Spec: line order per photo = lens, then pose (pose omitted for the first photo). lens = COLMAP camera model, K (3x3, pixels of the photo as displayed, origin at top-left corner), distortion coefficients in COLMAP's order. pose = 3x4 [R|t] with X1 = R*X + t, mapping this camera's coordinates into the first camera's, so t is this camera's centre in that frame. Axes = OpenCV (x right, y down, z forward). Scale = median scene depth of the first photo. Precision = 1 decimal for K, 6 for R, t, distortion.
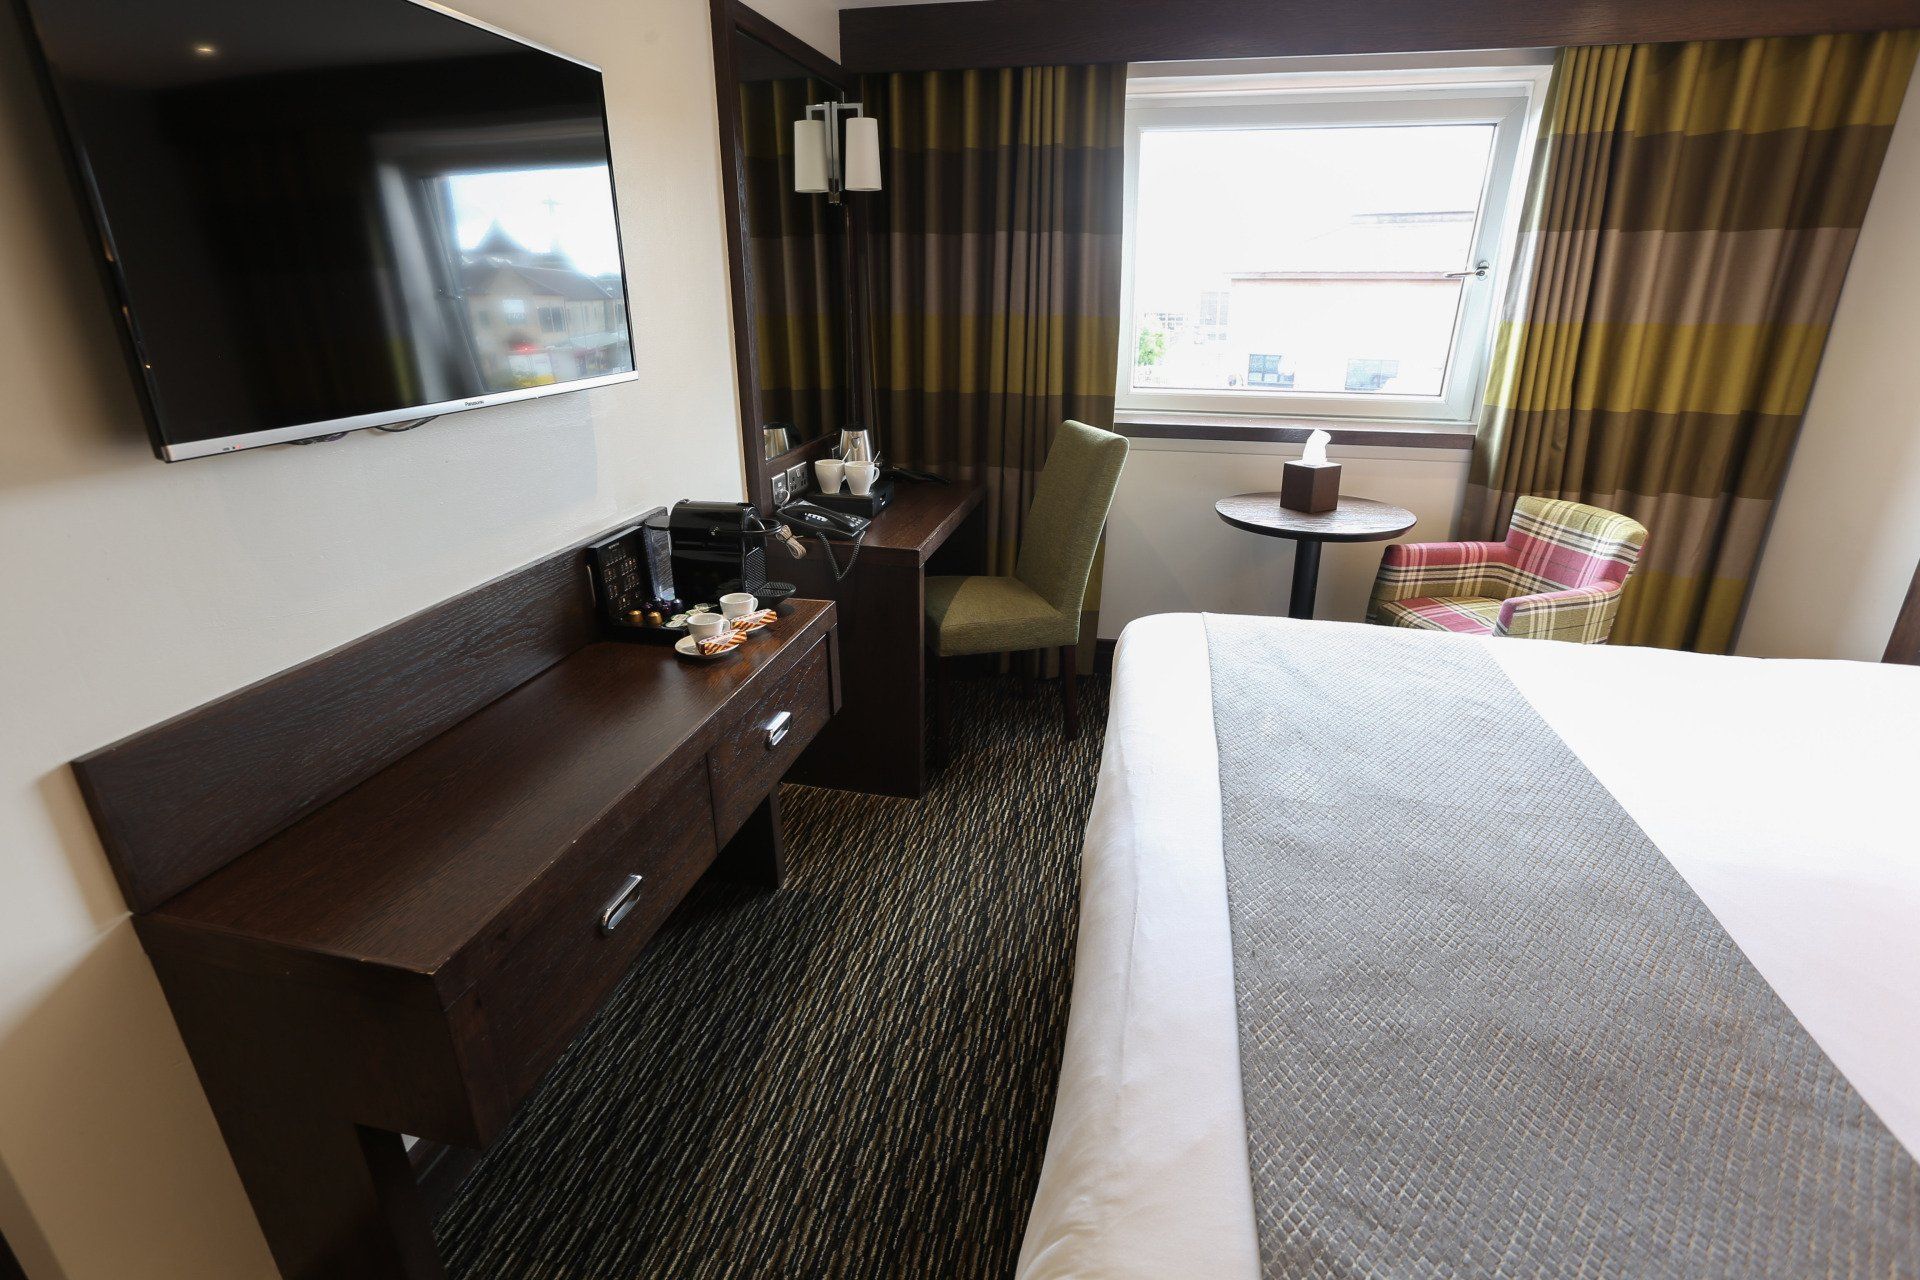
lens RADIAL K [[956.5, 0, 964.4], [0, 956.5, 627.6], [0, 0, 1]] dist [-0.037115, 0.020953]
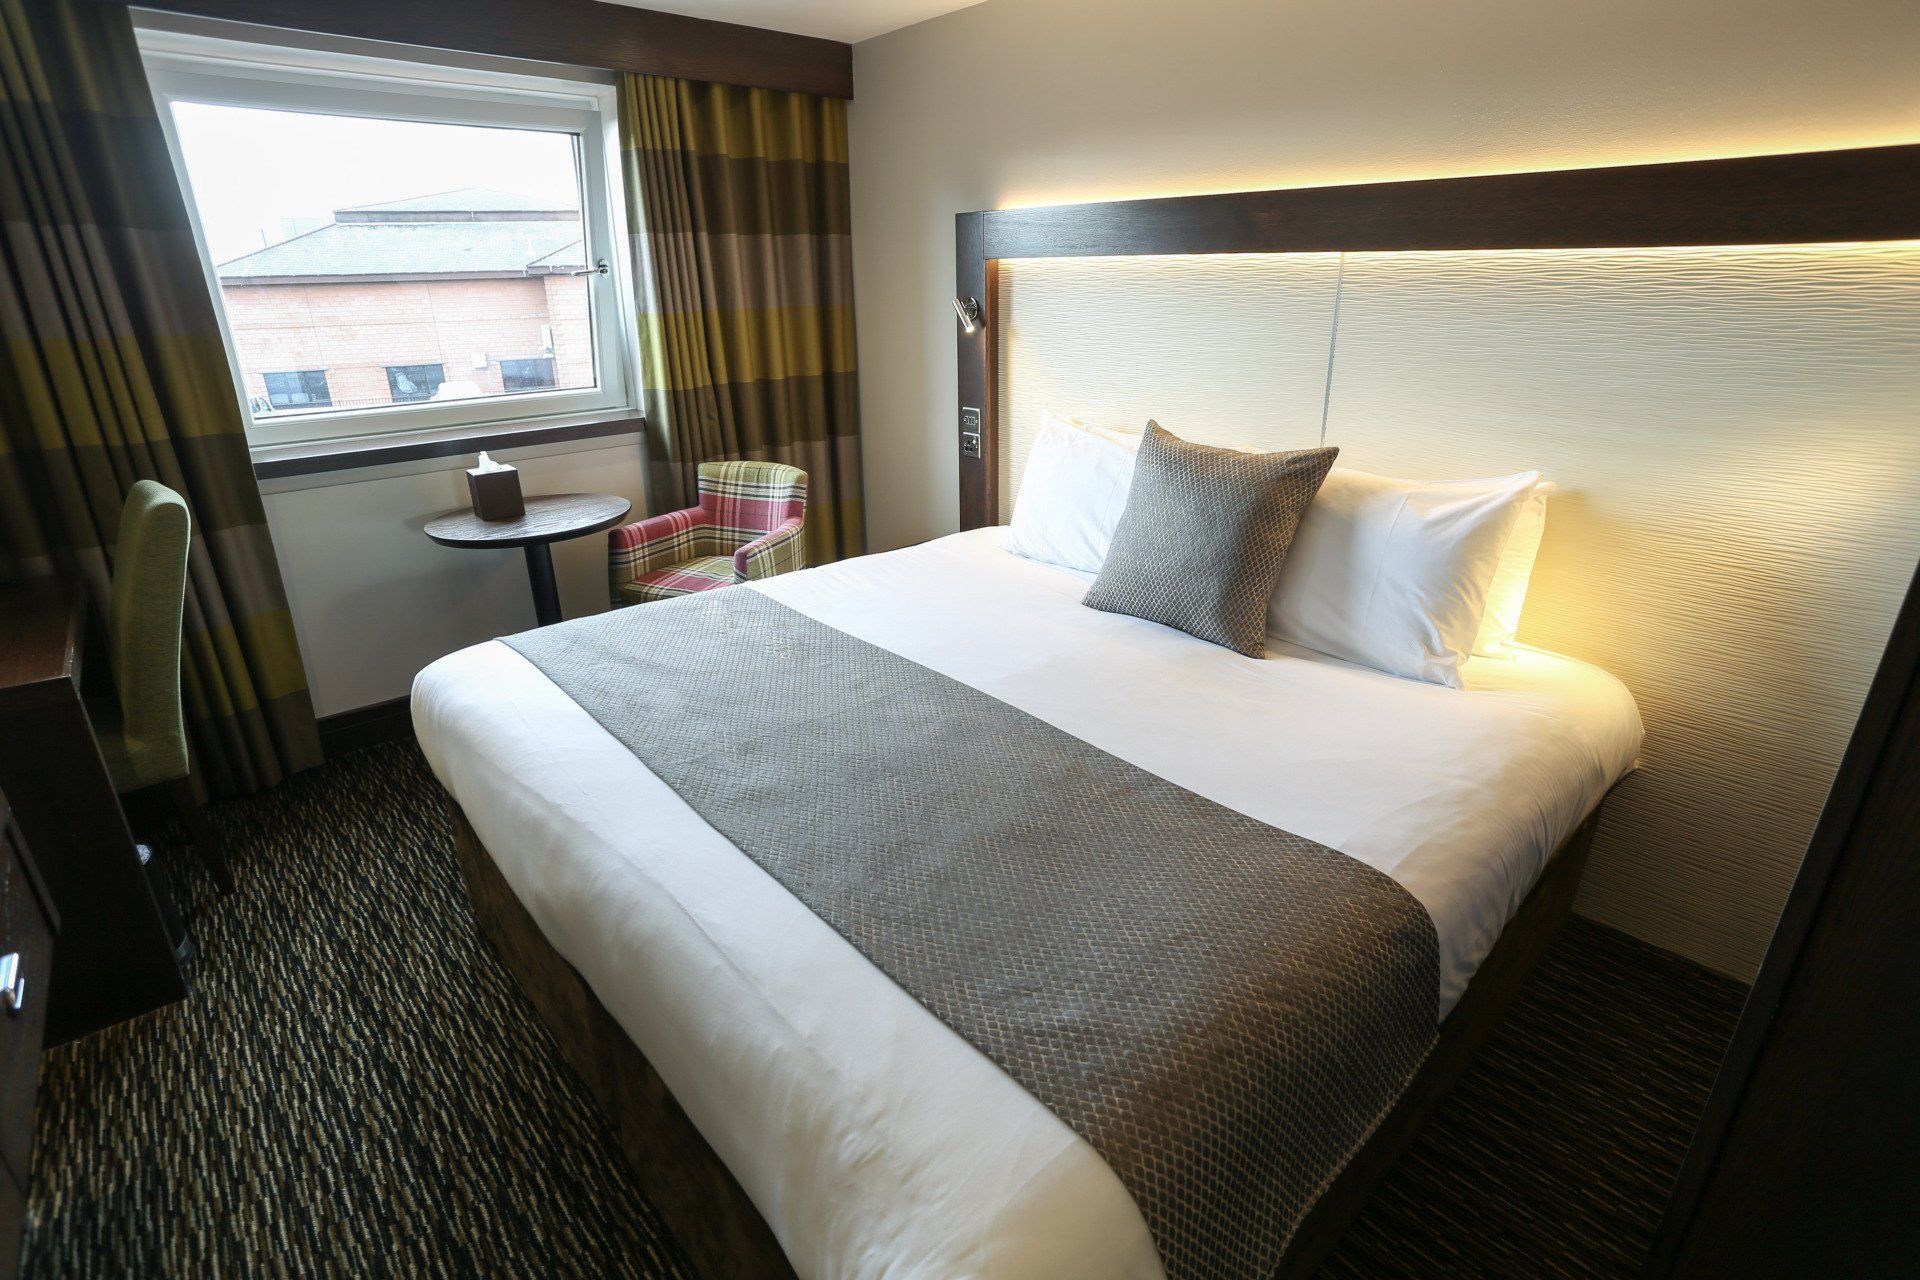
lens RADIAL K [[956.5, 0, 963.1], [0, 956.5, 618.8], [0, 0, 1]] dist [-0.037115, 0.020953]
pose [[0.603744, -0.280402, 0.746235, -0.140251], [0.285537, 0.950052, 0.125973, -0.016915], [-0.744286, 0.137023, 0.653654, 0.040416]]
